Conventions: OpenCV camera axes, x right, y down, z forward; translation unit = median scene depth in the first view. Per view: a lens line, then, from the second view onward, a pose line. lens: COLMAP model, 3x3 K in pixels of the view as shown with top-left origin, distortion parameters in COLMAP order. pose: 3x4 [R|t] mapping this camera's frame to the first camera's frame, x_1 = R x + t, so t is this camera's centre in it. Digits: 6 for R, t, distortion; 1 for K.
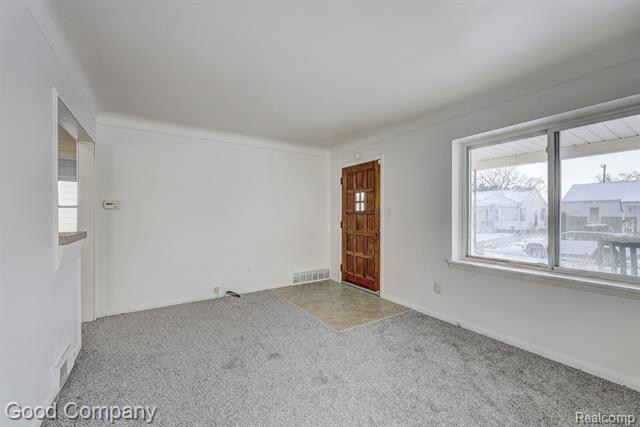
lens RADIAL K [[261.8, 0, 322.4], [0, 261.8, 213.7], [0, 0, 1]] dist [0.003054, -0.000425]
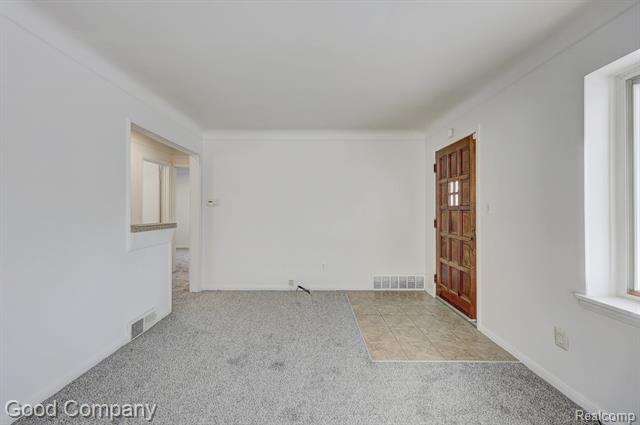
lens RADIAL K [[261.8, 0, 318.4], [0, 261.8, 207.7], [0, 0, 1]] dist [0.003054, -0.000425]
pose [[0.838350, -0.003337, -0.545123, 0.244873], [-0.001059, 0.999969, -0.007750, 0.000925], [0.545132, 0.007075, 0.838321, 0.175208]]
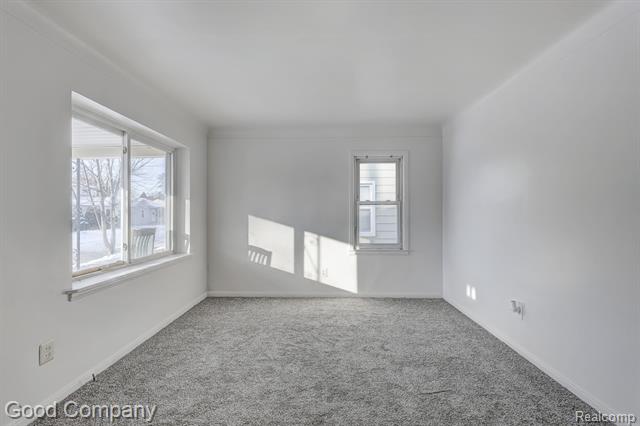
lens RADIAL K [[279.3, 0, 316.0], [0, 279.3, 216.5], [0, 0, 1]] dist [0.002728, -0.000156]
pose [[-0.823033, -0.005951, 0.567962, -0.247641], [-0.001725, 0.999967, 0.007977, 0.004349], [-0.567991, 0.005585, -0.823016, 0.906626]]
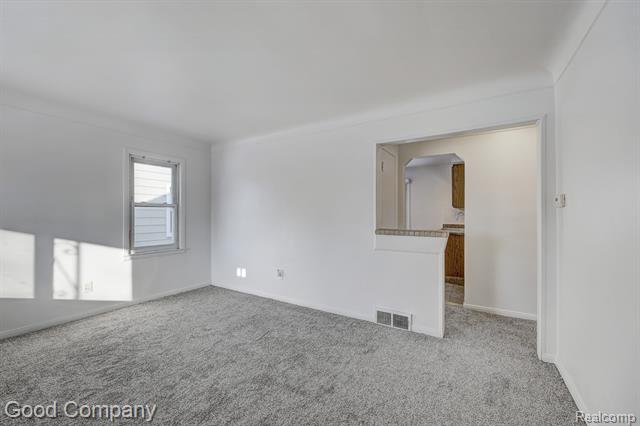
lens RADIAL K [[261.8, 0, 317.4], [0, 261.8, 215.4], [0, 0, 1]] dist [0.003054, -0.000425]
pose [[-0.902836, -0.003963, -0.429966, 0.018080], [-0.002879, 0.999991, -0.003170, 0.002264], [0.429975, -0.001624, -0.902839, 1.062738]]
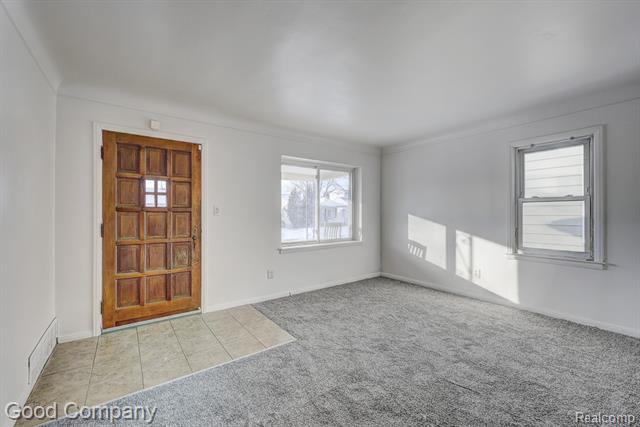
lens RADIAL K [[261.8, 0, 311.5], [0, 261.8, 215.4], [0, 0, 1]] dist [0.003054, -0.000425]
pose [[-0.042160, -0.005611, 0.999095, -0.593568], [-0.001964, 0.999983, 0.005533, 0.007424], [-0.999109, -0.001729, -0.042170, 0.678621]]
